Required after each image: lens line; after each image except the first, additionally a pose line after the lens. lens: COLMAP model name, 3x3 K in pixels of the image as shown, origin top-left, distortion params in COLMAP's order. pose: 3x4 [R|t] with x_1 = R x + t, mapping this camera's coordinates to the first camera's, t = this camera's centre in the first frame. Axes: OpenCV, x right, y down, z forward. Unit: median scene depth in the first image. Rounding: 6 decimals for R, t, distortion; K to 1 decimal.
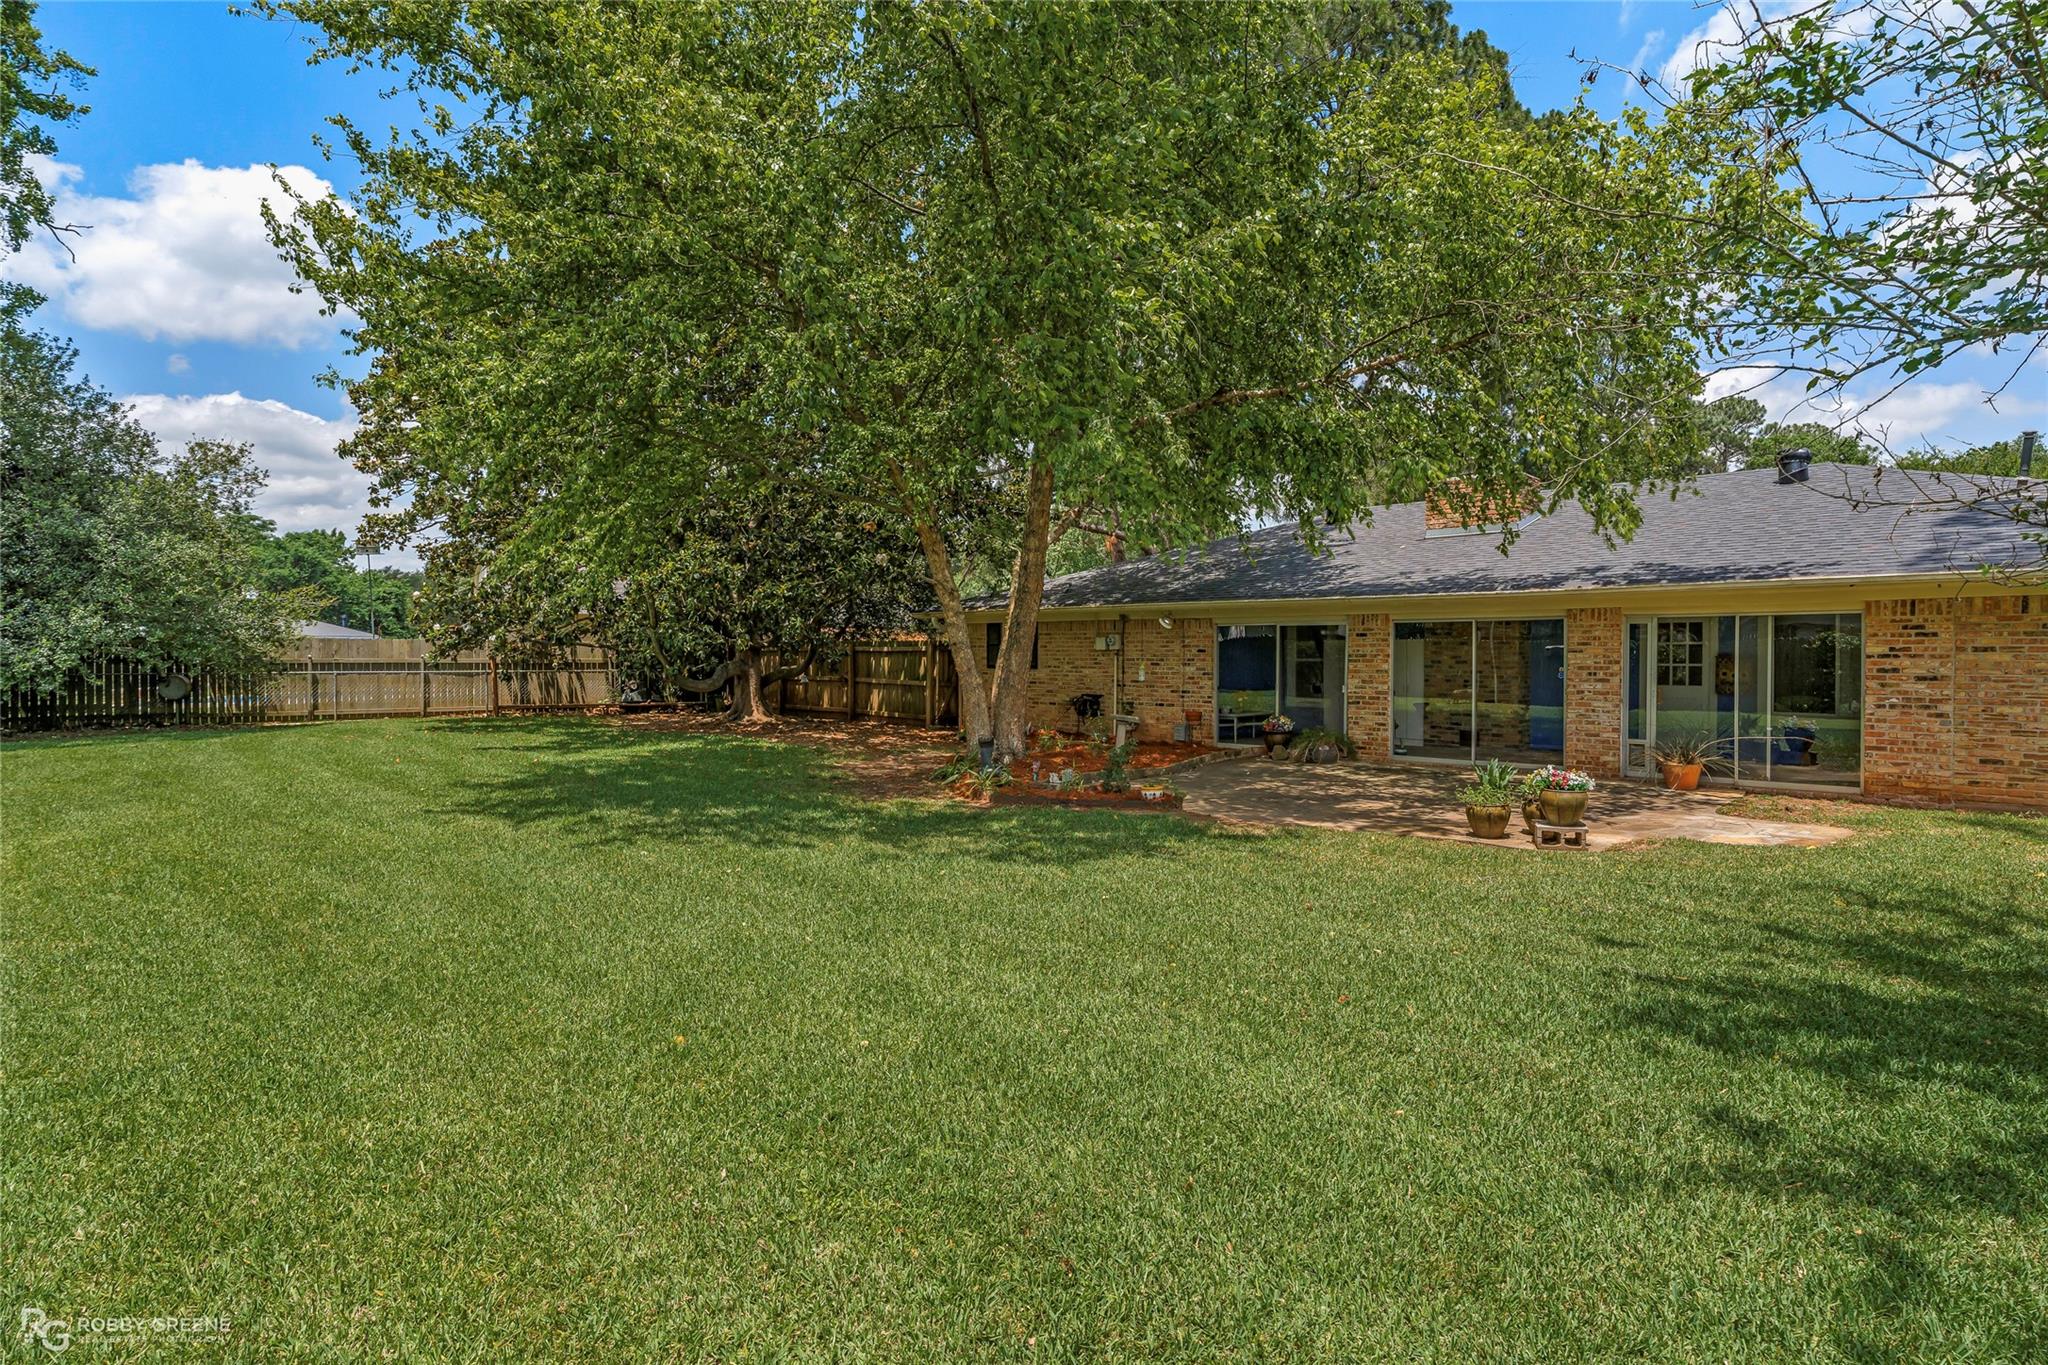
lens RADIAL K [[1096.6, 0, 1025.4], [0, 1096.6, 670.8], [0, 0, 1]] dist [-0.001637, 0.000312]
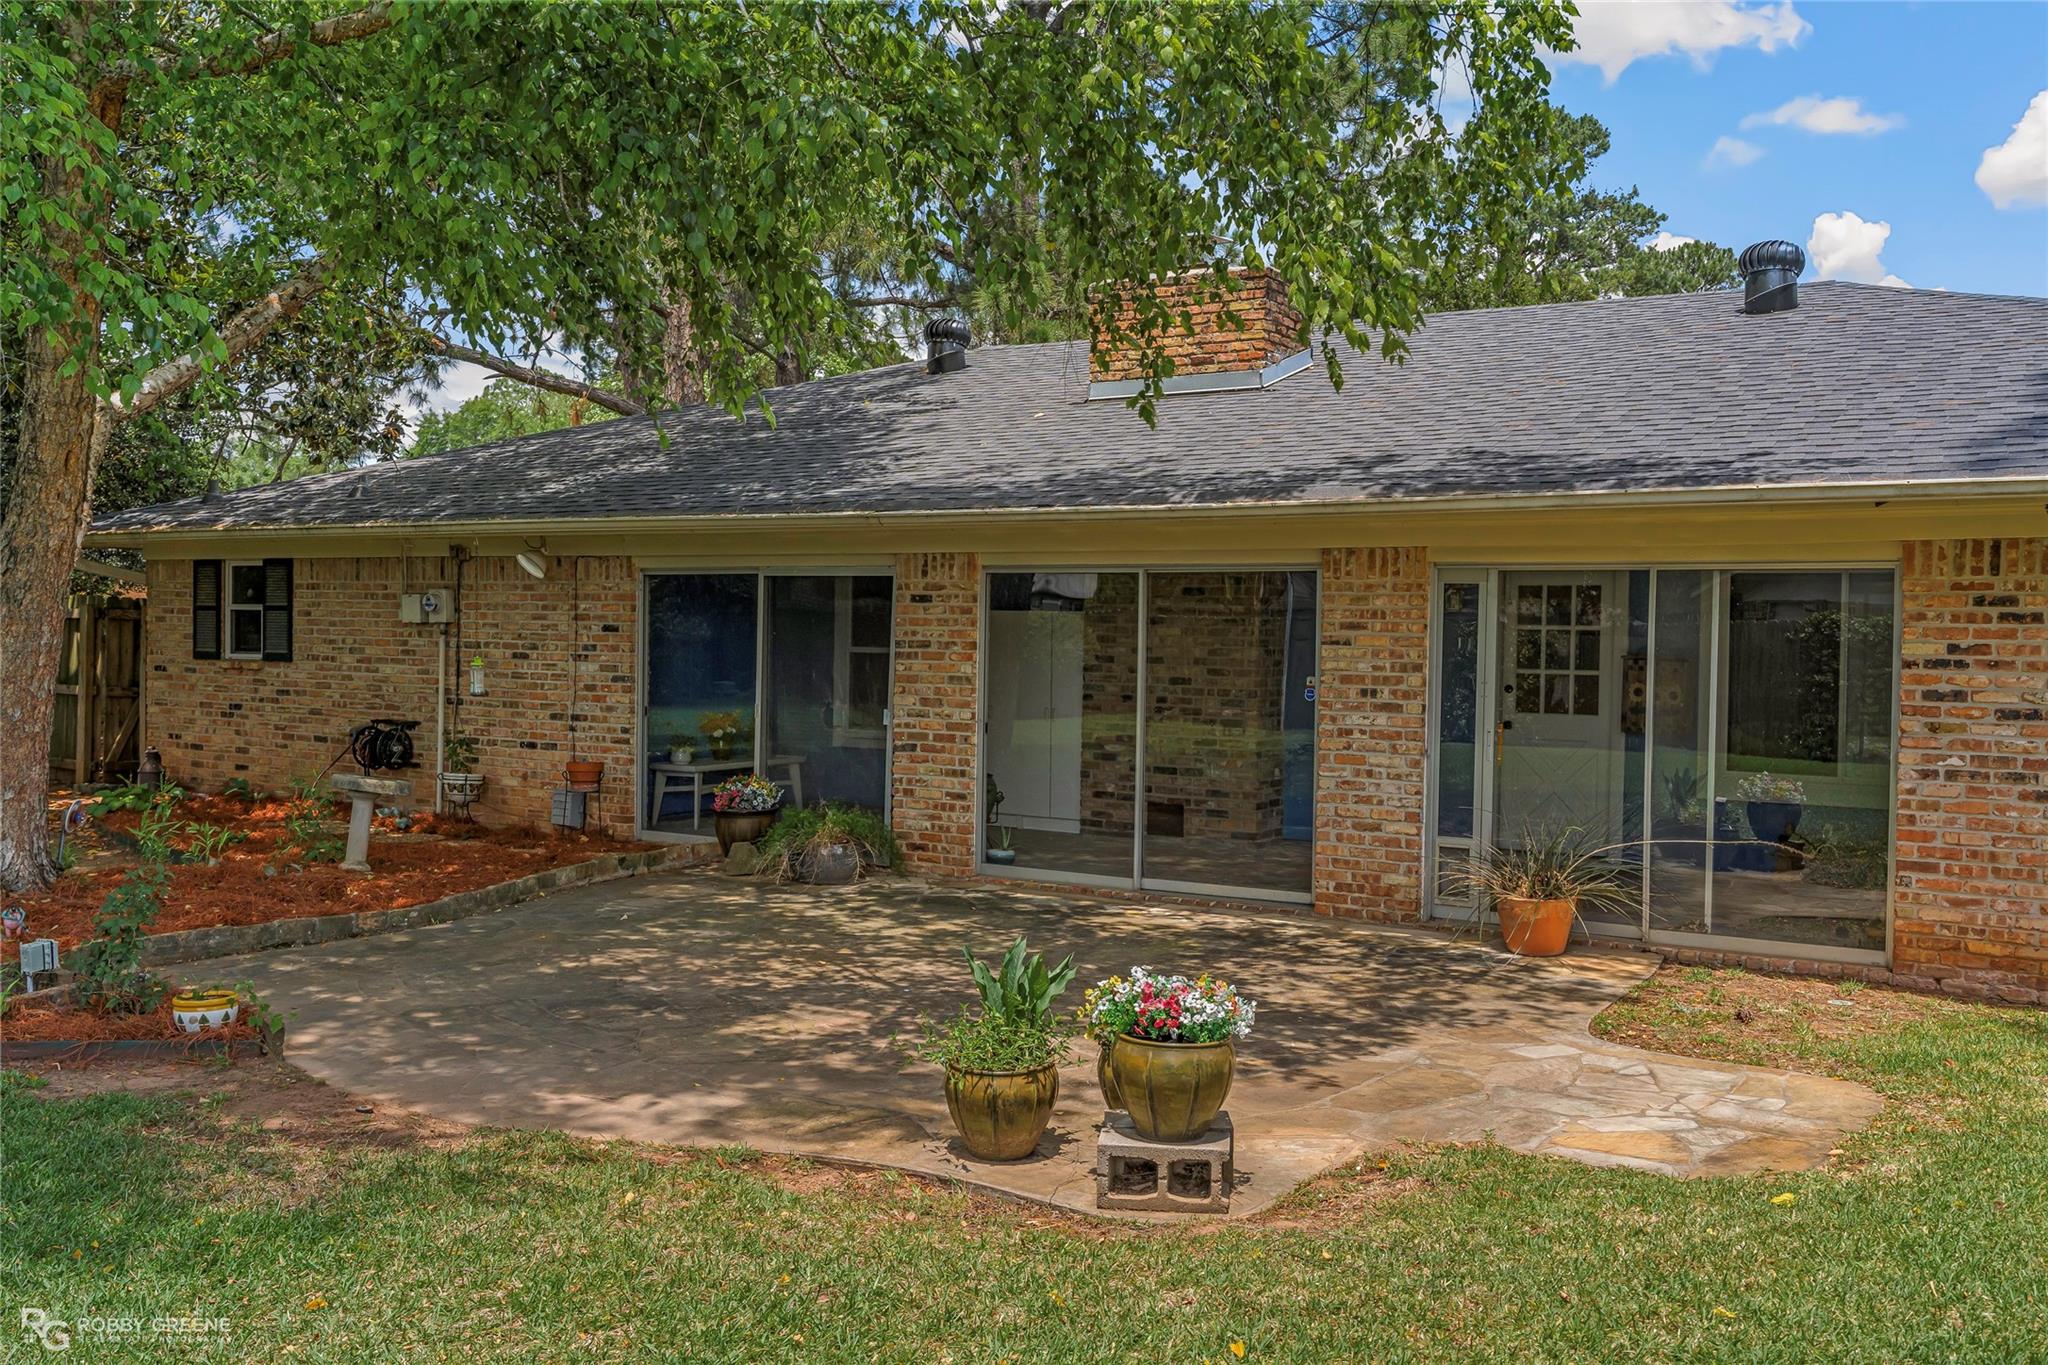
lens RADIAL K [[1811.8, 0, 1024.0], [0, 1811.8, 682.5], [0, 0, 1]] dist [-0.001839, -0.003472]
pose [[0.976369, 0.008170, 0.215957, 0.215680], [-0.011209, 0.999855, 0.012851, -0.009431], [-0.215821, -0.014969, 0.976318, 0.298120]]
